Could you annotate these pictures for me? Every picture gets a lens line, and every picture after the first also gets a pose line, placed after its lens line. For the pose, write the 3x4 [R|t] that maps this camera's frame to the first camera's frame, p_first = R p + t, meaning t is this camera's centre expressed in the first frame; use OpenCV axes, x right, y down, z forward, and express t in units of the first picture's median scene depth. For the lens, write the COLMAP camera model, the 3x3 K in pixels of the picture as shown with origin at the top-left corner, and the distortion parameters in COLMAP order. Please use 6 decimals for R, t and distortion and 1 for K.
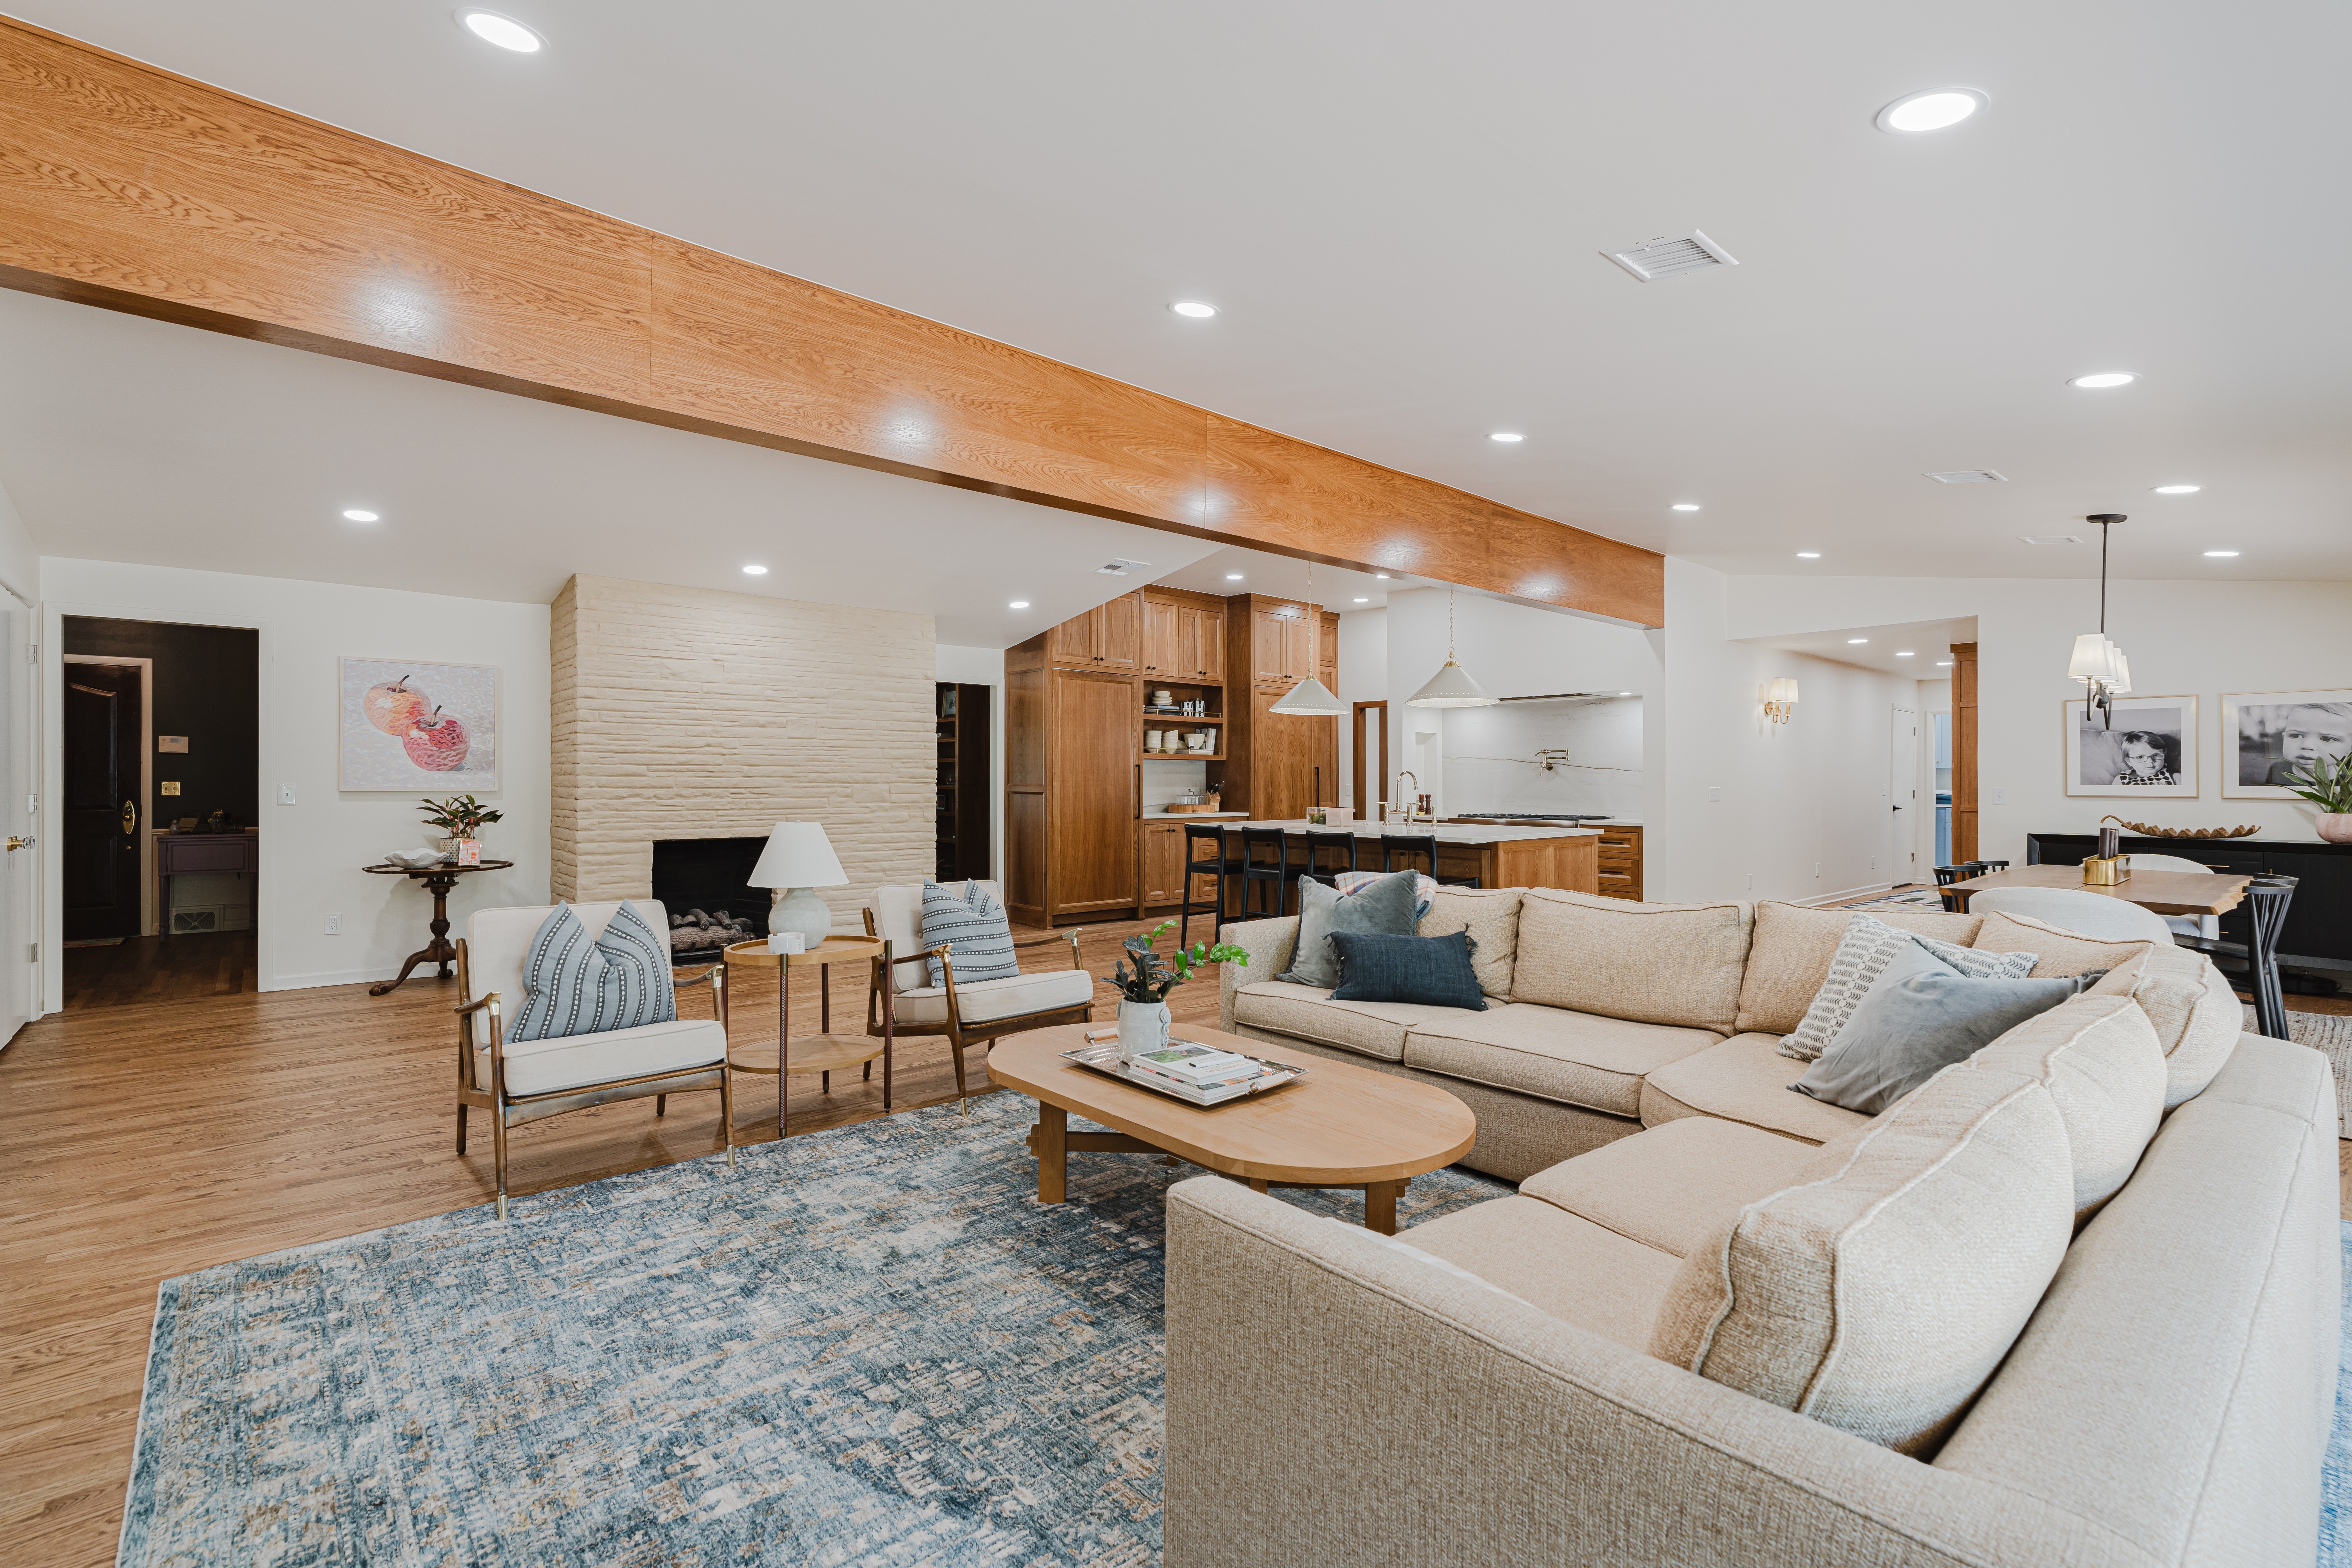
lens RADIAL K [[1072.0, 0, 1153.3], [0, 1072.0, 786.3], [0, 0, 1]] dist [-0.008152, 0.003401]
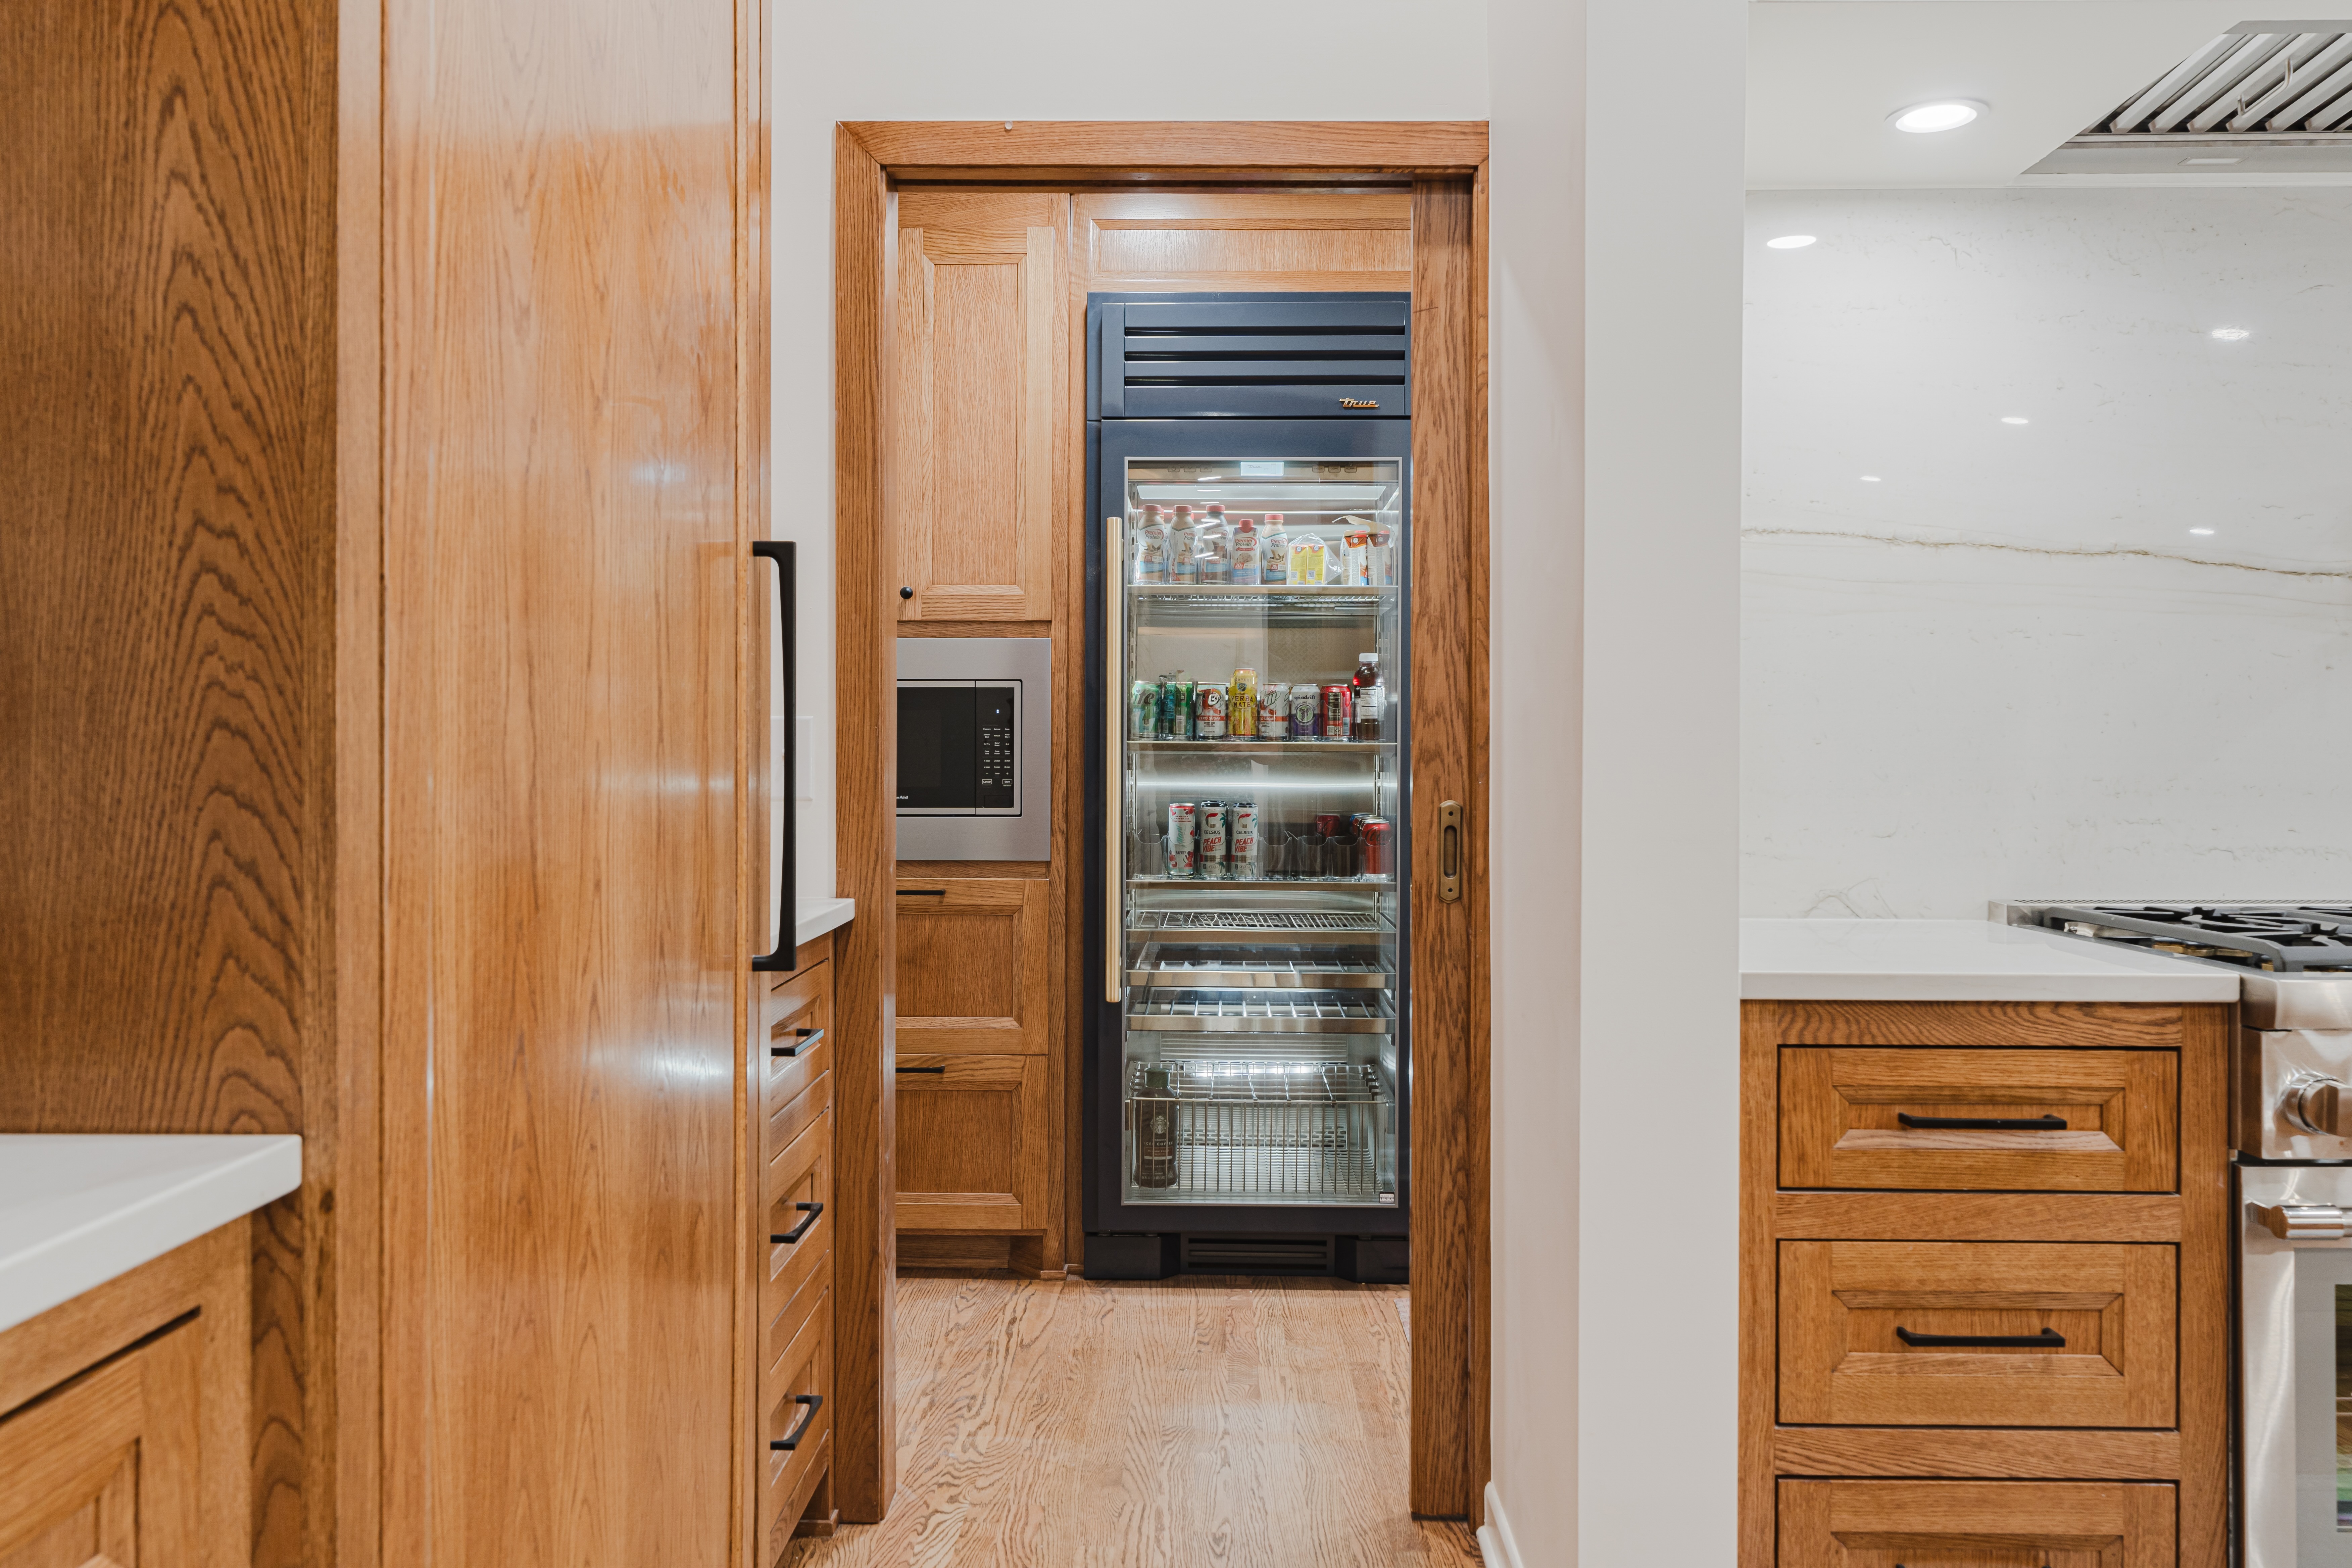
lens RADIAL K [[1785.4, 0, 1180.6], [0, 1785.4, 771.9], [0, 0, 1]] dist [-0.006749, -0.003920]
pose [[0.656182, -0.007563, 0.754565, 0.067511], [0.001738, 0.999962, 0.008511, 0.005486], [-0.754600, -0.004273, 0.656171, 1.295857]]
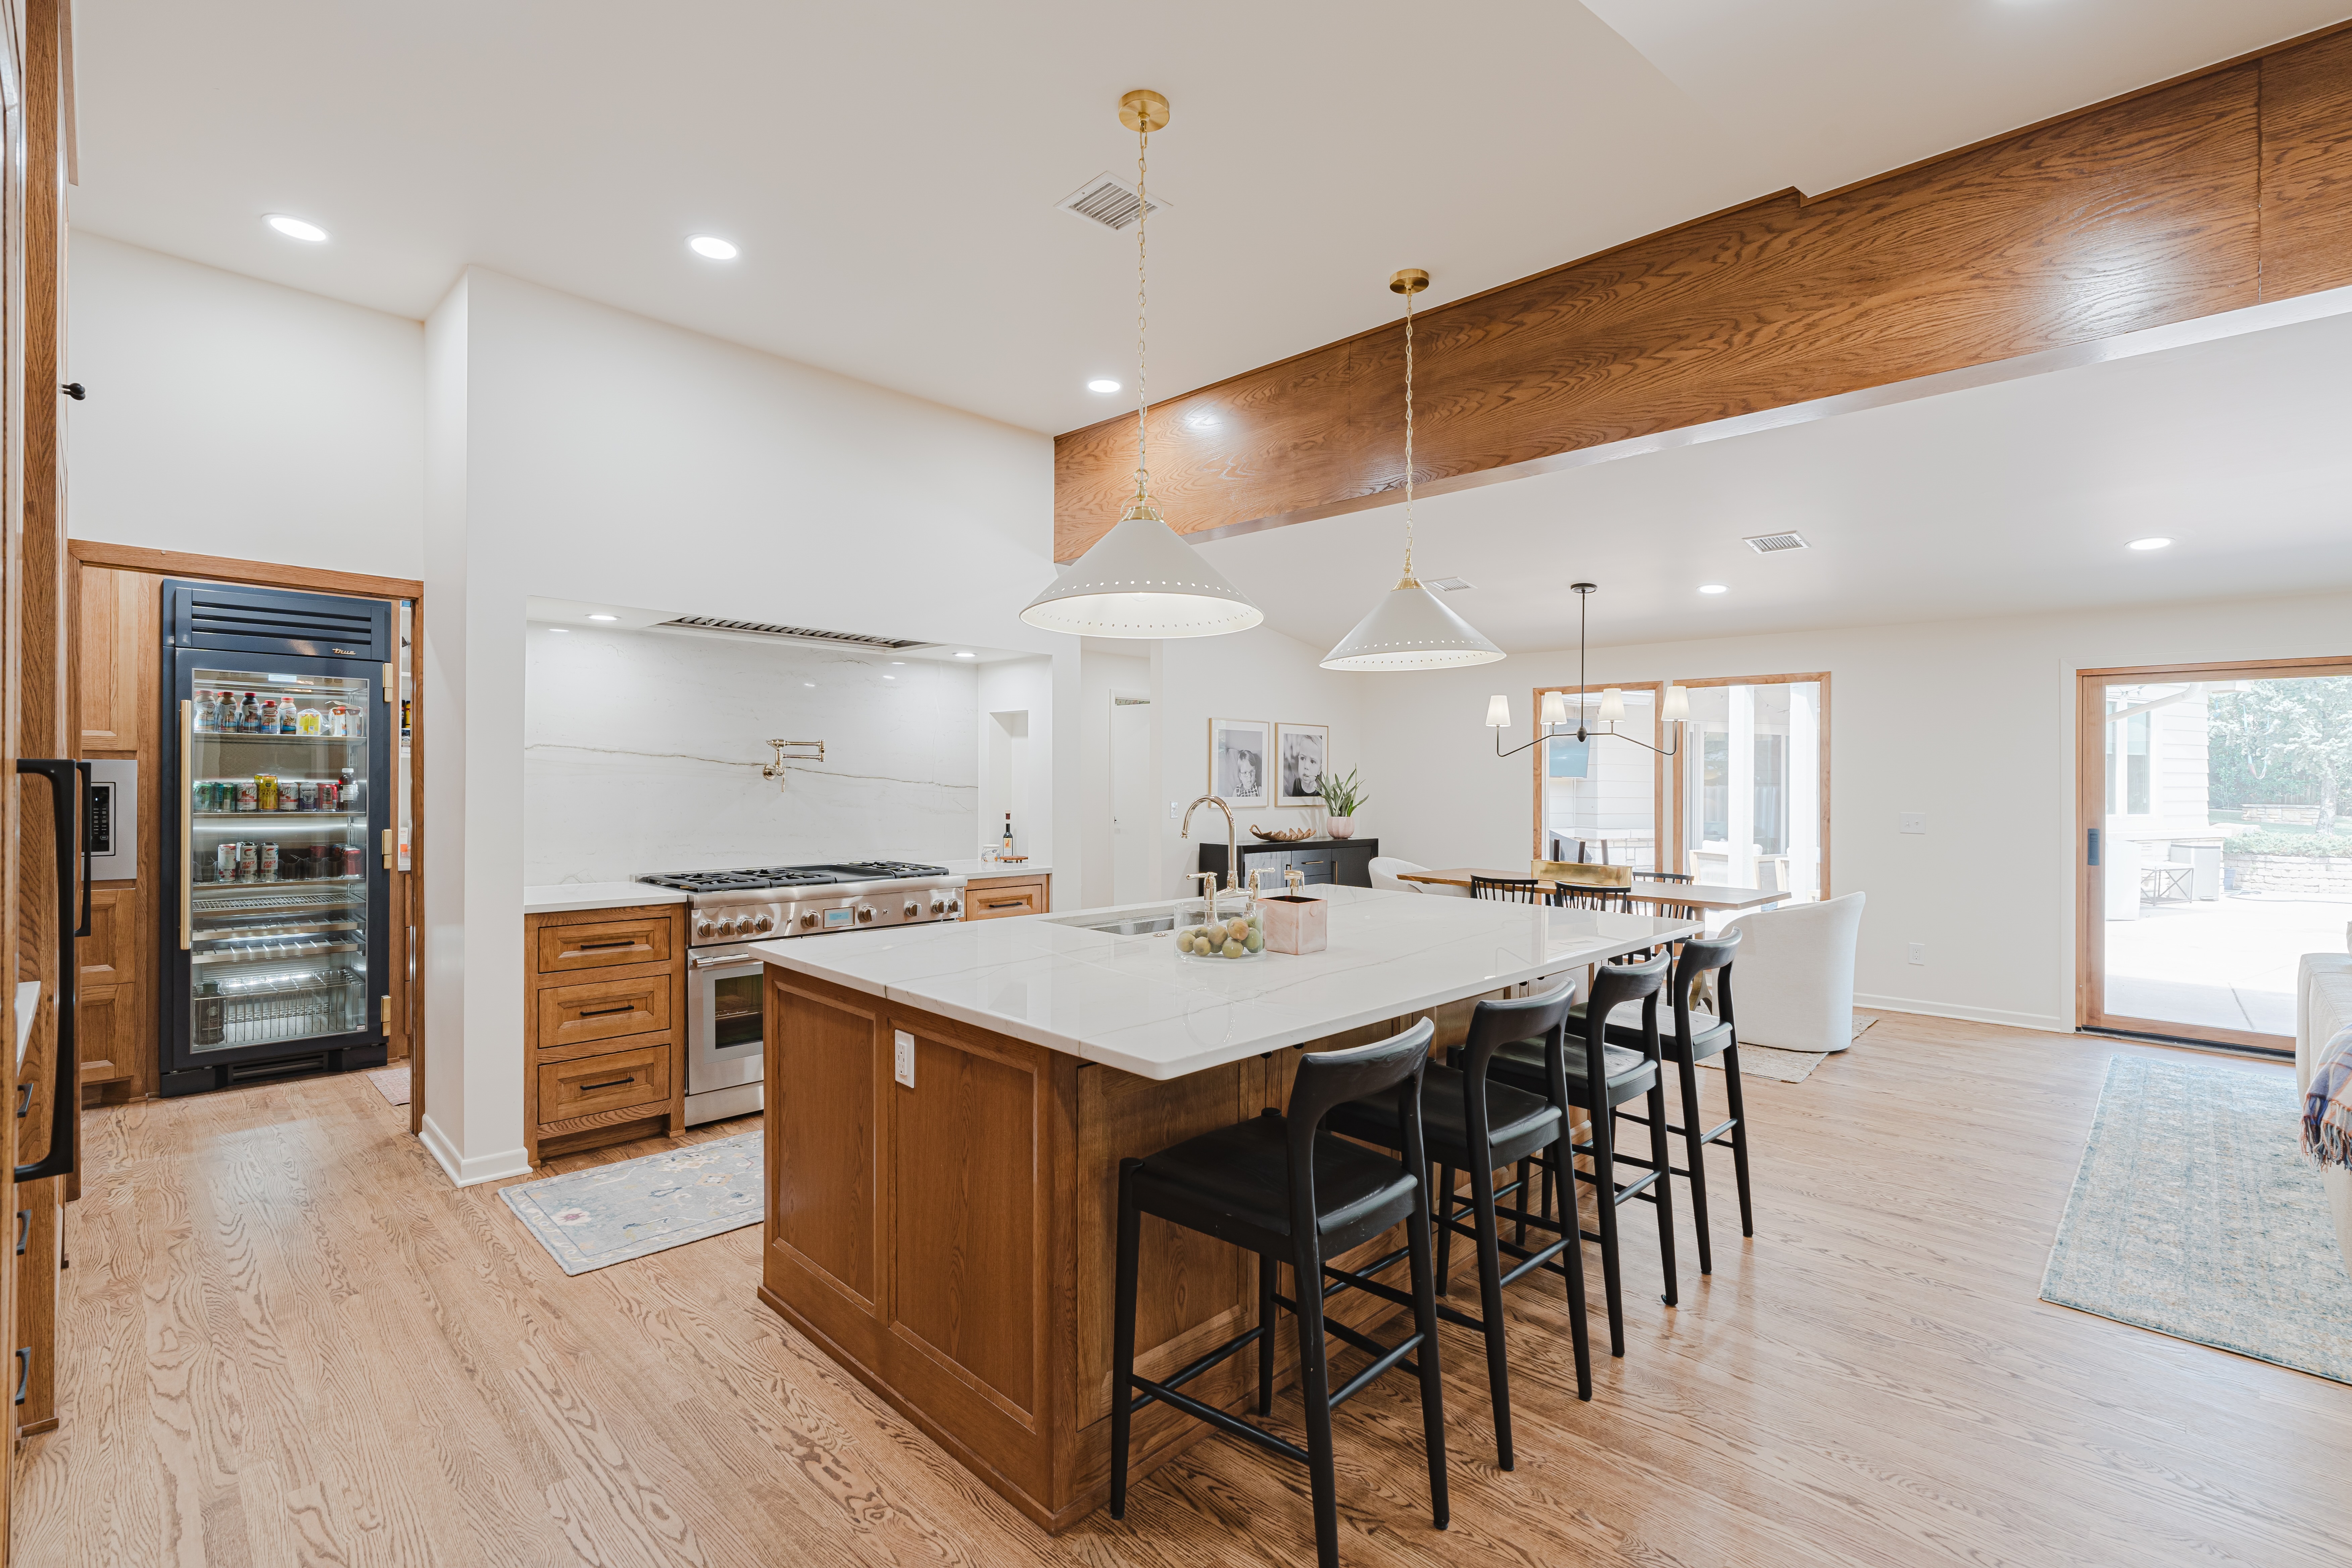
lens RADIAL K [[1072.0, 0, 1177.8], [0, 1072.0, 784.2], [0, 0, 1]] dist [-0.008152, 0.003401]
pose [[-0.088384, -0.009817, 0.996038, -0.200499], [-0.005443, 0.999941, 0.009373, -0.024930], [-0.996072, -0.004593, -0.088432, 1.147939]]
